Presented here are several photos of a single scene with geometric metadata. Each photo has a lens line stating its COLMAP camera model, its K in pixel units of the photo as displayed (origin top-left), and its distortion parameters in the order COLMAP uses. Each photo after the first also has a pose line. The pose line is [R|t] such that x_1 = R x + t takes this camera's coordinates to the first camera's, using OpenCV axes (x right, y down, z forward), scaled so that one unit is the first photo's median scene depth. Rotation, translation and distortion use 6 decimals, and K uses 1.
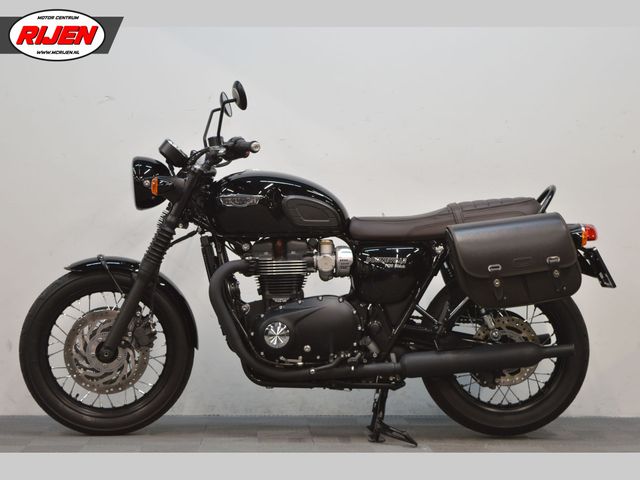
lens RADIAL K [[1389.3, 0, 320.0], [0, 1389.3, 240.0], [0, 0, 1]] dist [0.072987, 0.287942]
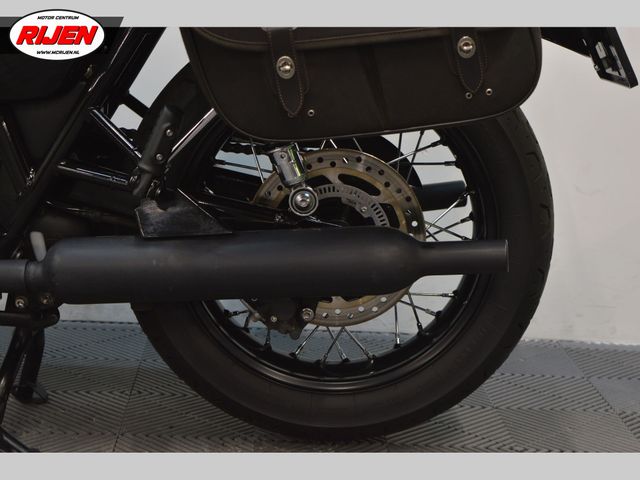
lens RADIAL K [[1390.7, 0, 320.0], [0, 1390.7, 240.0], [0, 0, 1]] dist [0.063265, 0.341405]
pose [[0.998868, 0.046841, 0.008260, 0.124825], [-0.047555, 0.980134, 0.192549, 0.006334], [0.000923, -0.192723, 0.981253, 0.616982]]
